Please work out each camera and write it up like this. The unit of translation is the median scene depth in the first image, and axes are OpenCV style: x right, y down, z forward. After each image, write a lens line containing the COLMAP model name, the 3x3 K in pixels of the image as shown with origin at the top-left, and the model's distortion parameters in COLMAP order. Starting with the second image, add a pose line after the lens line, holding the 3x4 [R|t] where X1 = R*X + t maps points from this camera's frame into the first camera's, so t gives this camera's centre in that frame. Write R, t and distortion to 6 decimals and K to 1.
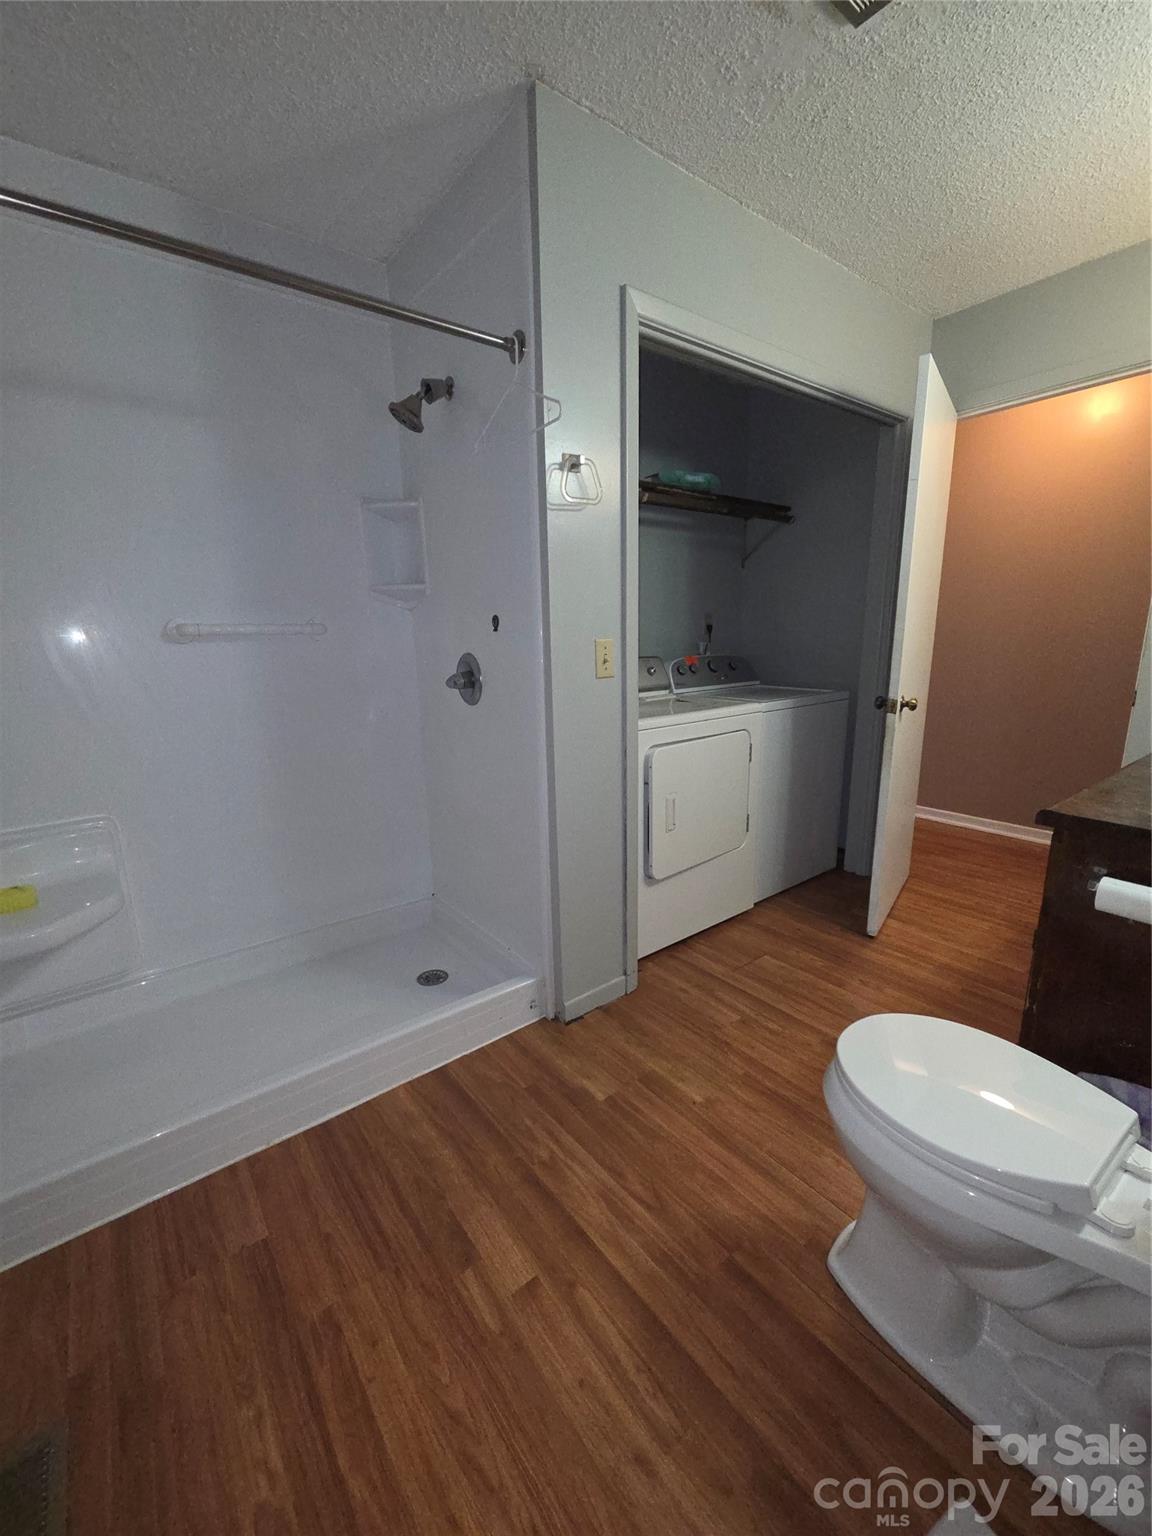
lens RADIAL K [[625.0, 0, 578.2], [0, 625.0, 768.0], [0, 0, 1]] dist [0.003450, 0.000185]
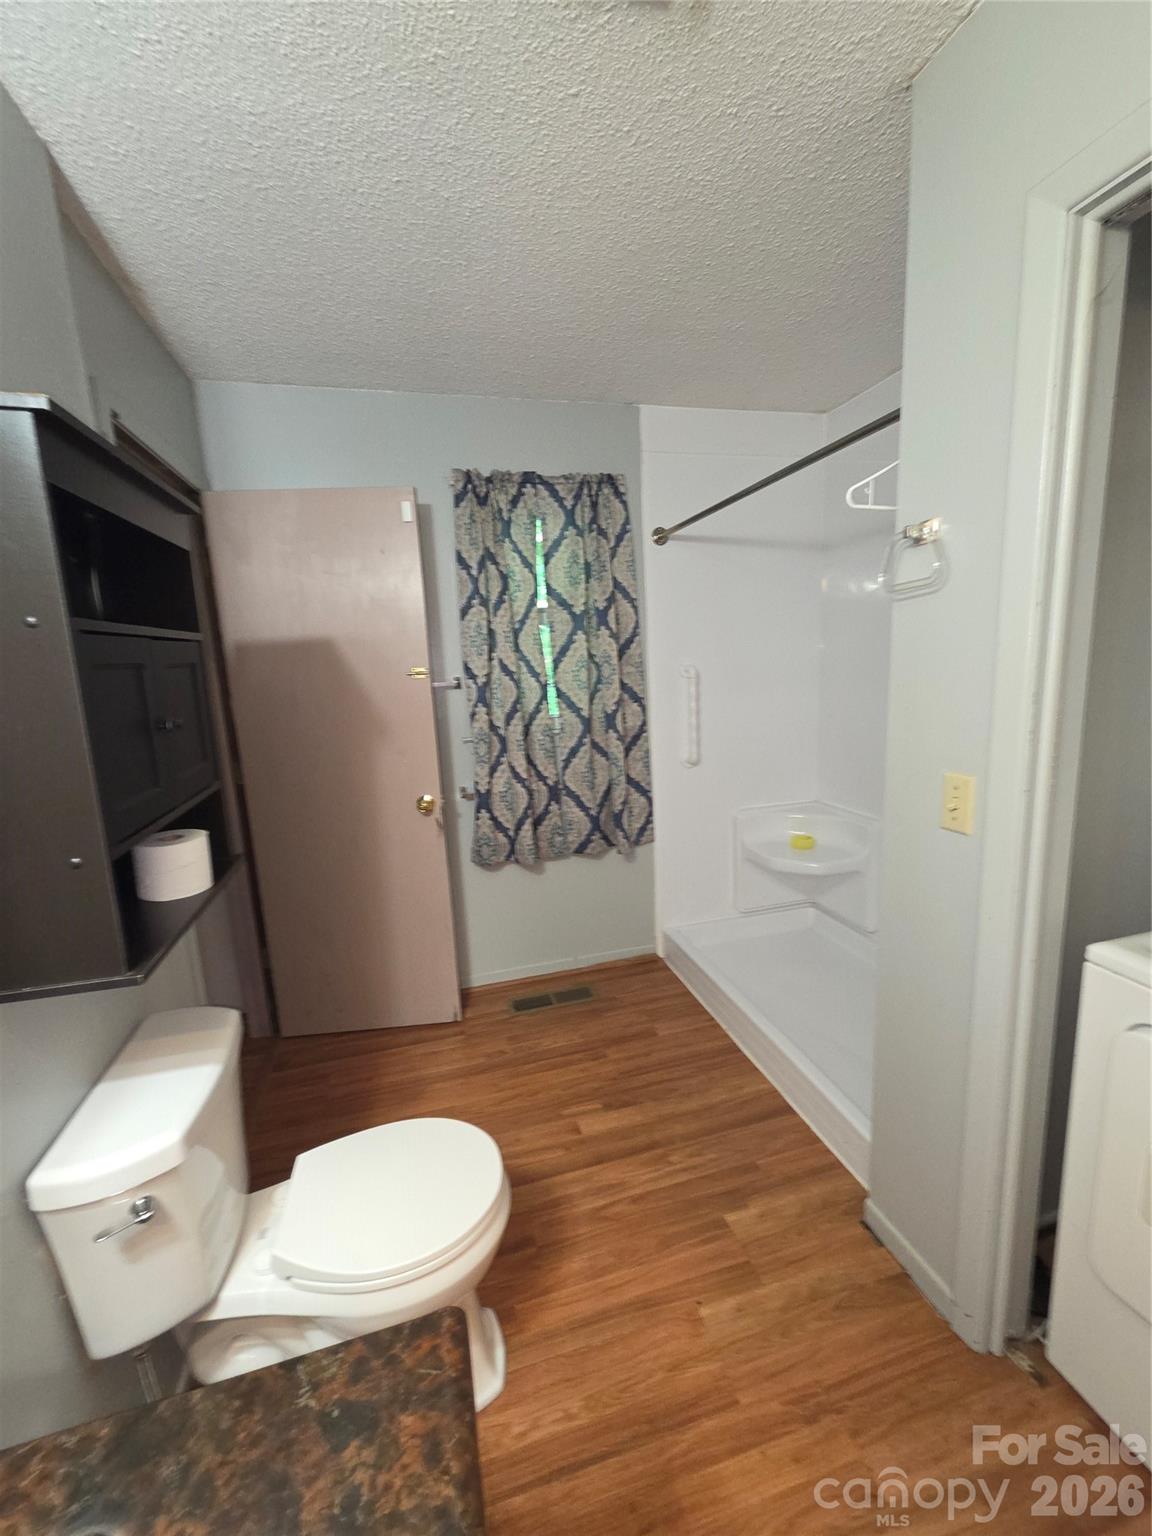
lens RADIAL K [[625.0, 0, 576.8], [0, 625.0, 766.6], [0, 0, 1]] dist [0.003450, 0.000185]
pose [[-0.383404, 0.207229, -0.900032, 1.006906], [-0.123087, 0.954345, 0.272168, -0.445647], [0.915342, 0.215133, -0.340392, 1.126884]]
